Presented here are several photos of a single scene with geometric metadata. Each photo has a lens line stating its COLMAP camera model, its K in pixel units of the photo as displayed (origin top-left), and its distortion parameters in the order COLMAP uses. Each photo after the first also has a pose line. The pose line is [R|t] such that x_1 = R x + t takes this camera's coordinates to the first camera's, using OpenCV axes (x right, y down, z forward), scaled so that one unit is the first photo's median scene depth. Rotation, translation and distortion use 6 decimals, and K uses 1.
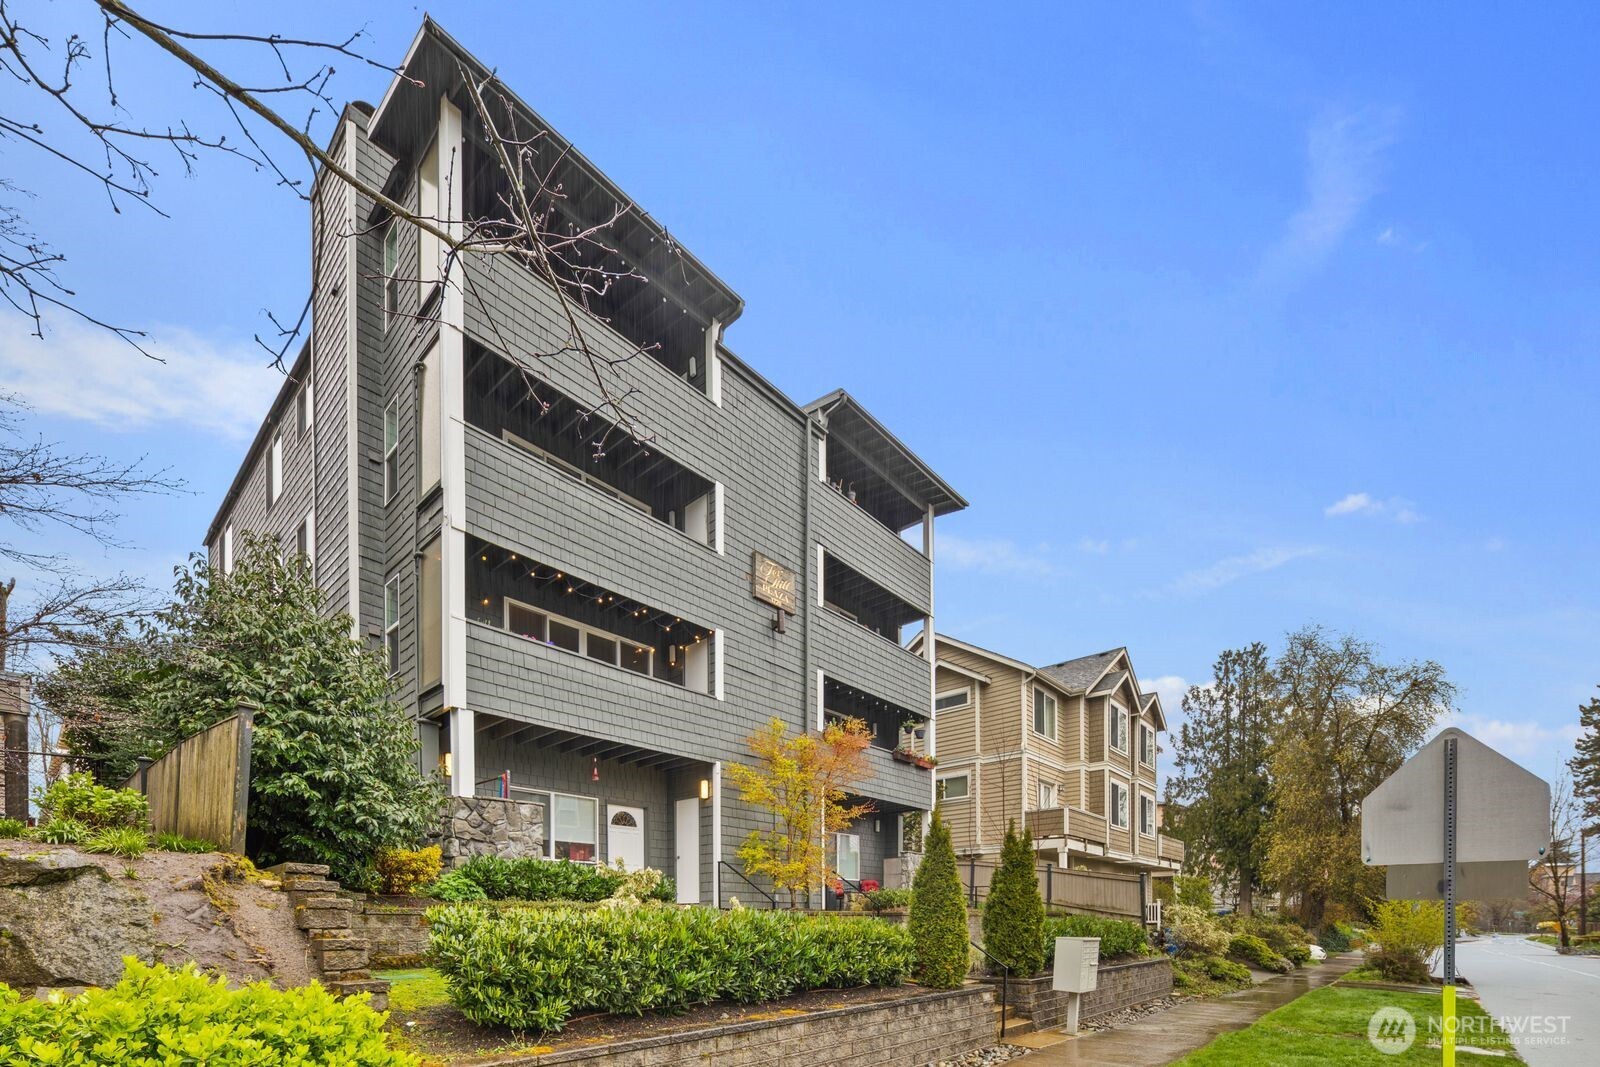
lens RADIAL K [[700.0, 0, 793.6], [0, 700.0, 531.1], [0, 0, 1]] dist [-0.000017, -0.000258]
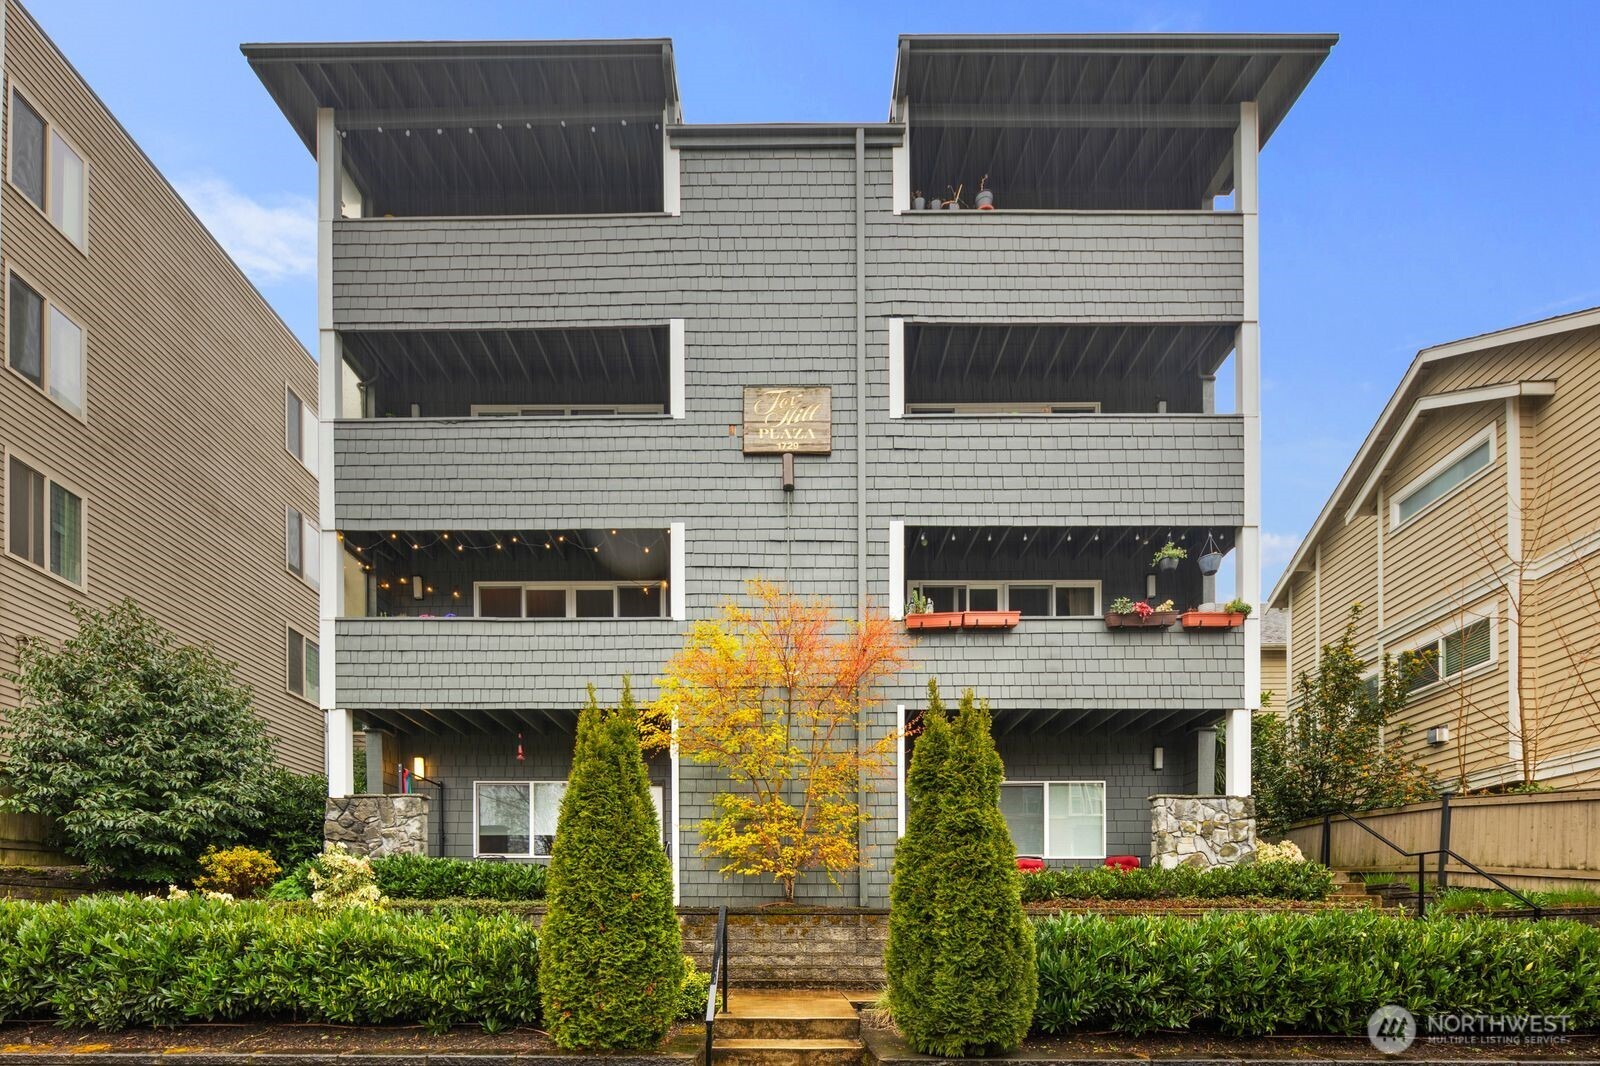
lens RADIAL K [[815.1, 0, 800.6], [0, 815.1, 654.8], [0, 0, 1]] dist [-0.002266, -0.000342]
pose [[0.607217, -0.259951, -0.750808, 0.493983], [0.379231, 0.925202, -0.013628, 0.298910], [0.698191, -0.276455, 0.660380, 0.510819]]
